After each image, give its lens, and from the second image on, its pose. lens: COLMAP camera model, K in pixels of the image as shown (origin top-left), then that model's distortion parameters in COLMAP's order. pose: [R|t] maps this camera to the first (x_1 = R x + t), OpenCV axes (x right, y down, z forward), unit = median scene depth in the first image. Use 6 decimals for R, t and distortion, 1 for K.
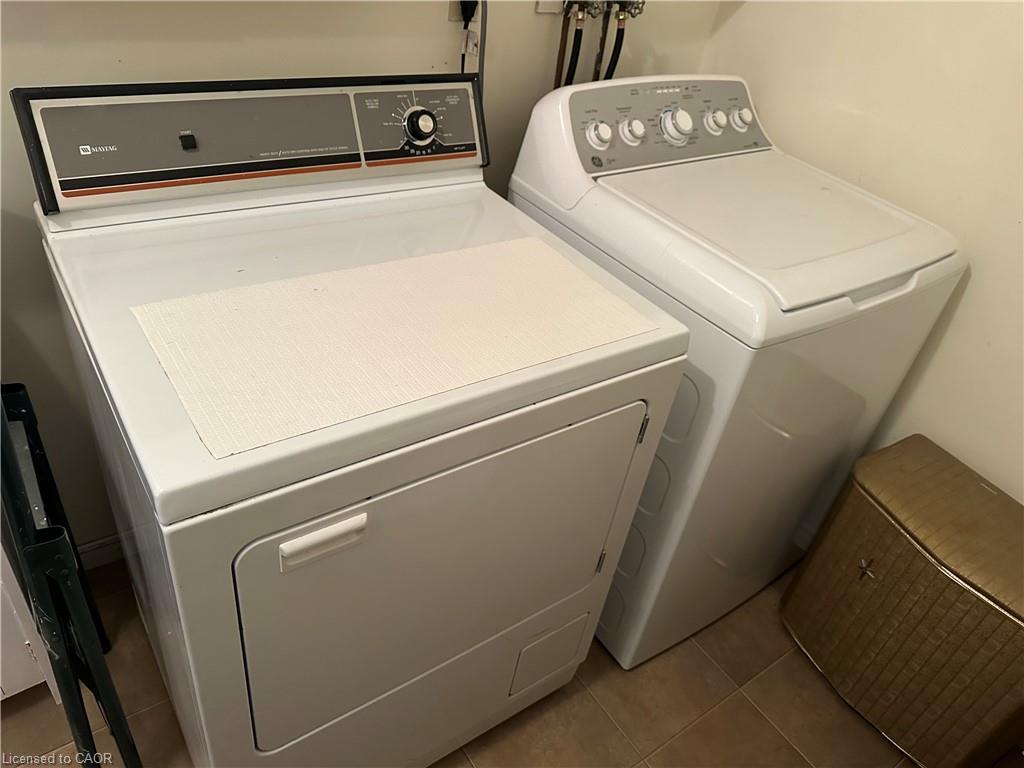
lens RADIAL K [[712.6, 0, 516.5], [0, 712.6, 384.8], [0, 0, 1]] dist [0.146509, -0.209911]
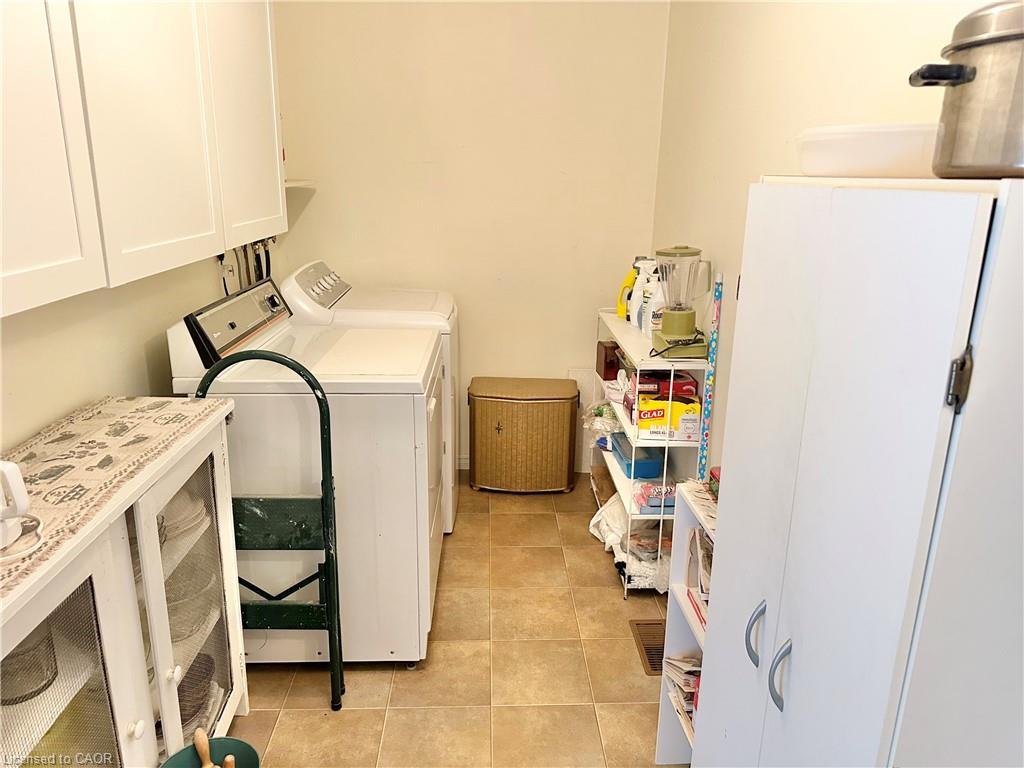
lens RADIAL K [[712.6, 0, 516.5], [0, 712.6, 384.8], [0, 0, 1]] dist [0.146509, -0.209911]
pose [[0.544093, -0.346601, 0.764088, -1.090808], [0.537258, 0.843418, 0.000014, 0.158067], [-0.644450, 0.410505, 0.645112, -0.506461]]
